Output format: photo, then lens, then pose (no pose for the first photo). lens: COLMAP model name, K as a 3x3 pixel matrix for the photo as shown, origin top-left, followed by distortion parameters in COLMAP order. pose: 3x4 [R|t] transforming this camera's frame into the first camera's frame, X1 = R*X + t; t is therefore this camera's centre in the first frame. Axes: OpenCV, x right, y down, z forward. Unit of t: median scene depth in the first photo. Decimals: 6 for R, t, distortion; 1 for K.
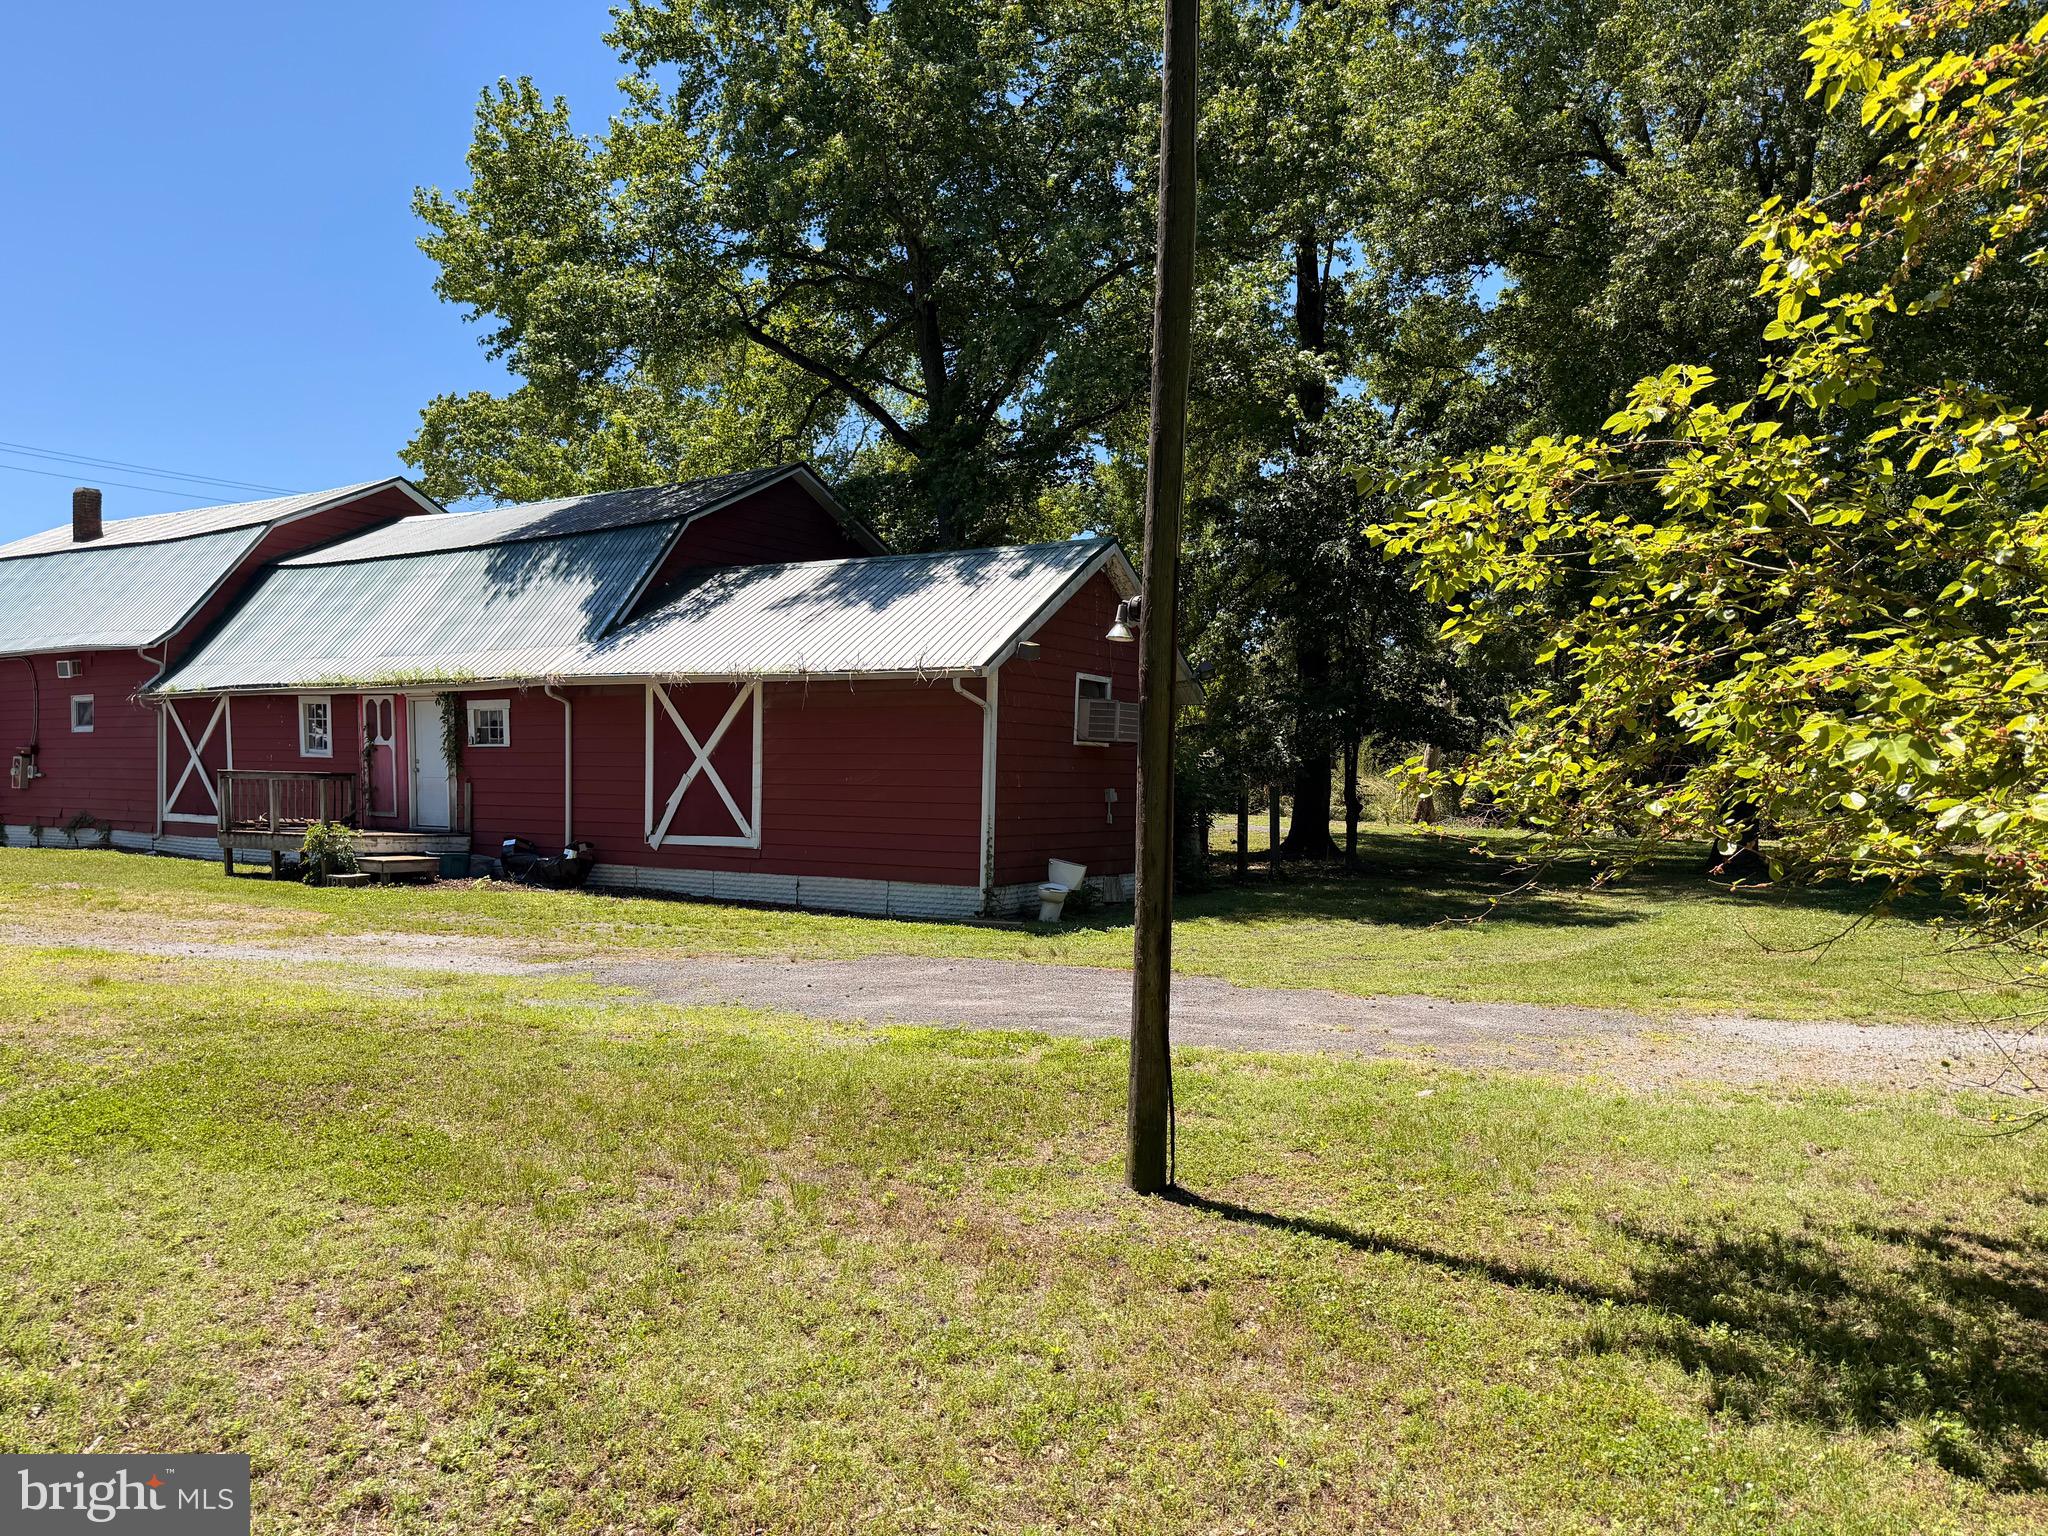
lens RADIAL K [[1429.7, 0, 1040.9], [0, 1429.7, 785.5], [0, 0, 1]] dist [0.097617, -0.142562]
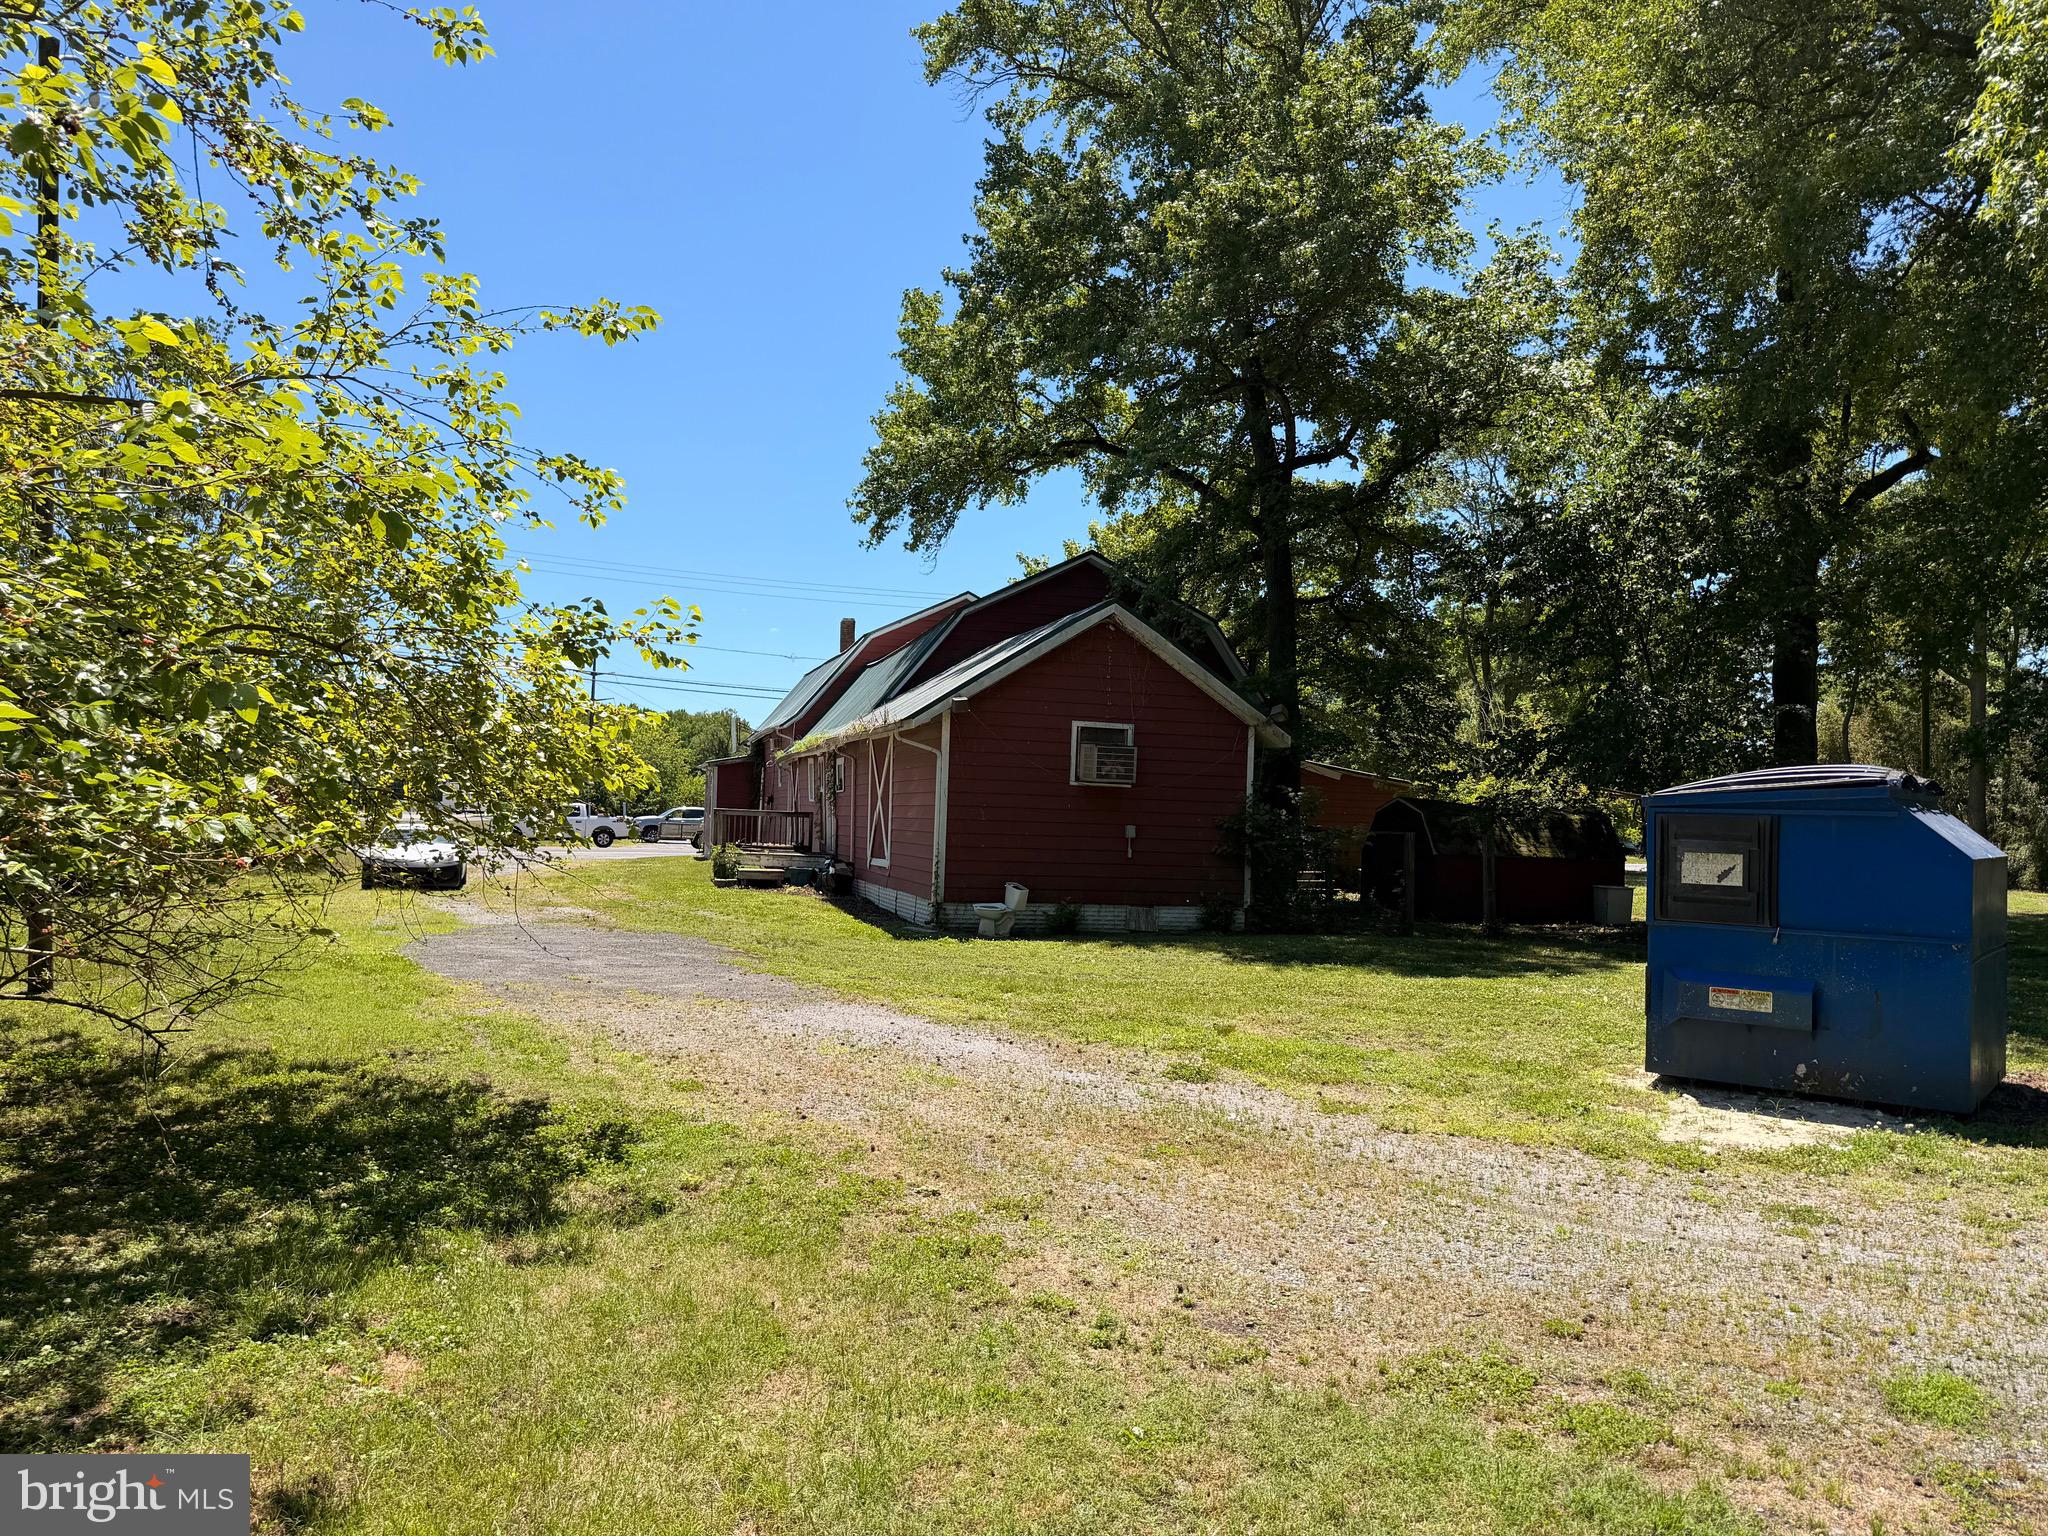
lens RADIAL K [[1429.7, 0, 1040.9], [0, 1429.7, 785.5], [0, 0, 1]] dist [0.097617, -0.142562]
pose [[0.726333, -0.009391, -0.687279, 0.751033], [-0.017706, 0.999319, -0.032367, 0.008241], [0.687115, 0.035678, 0.725672, 0.159163]]
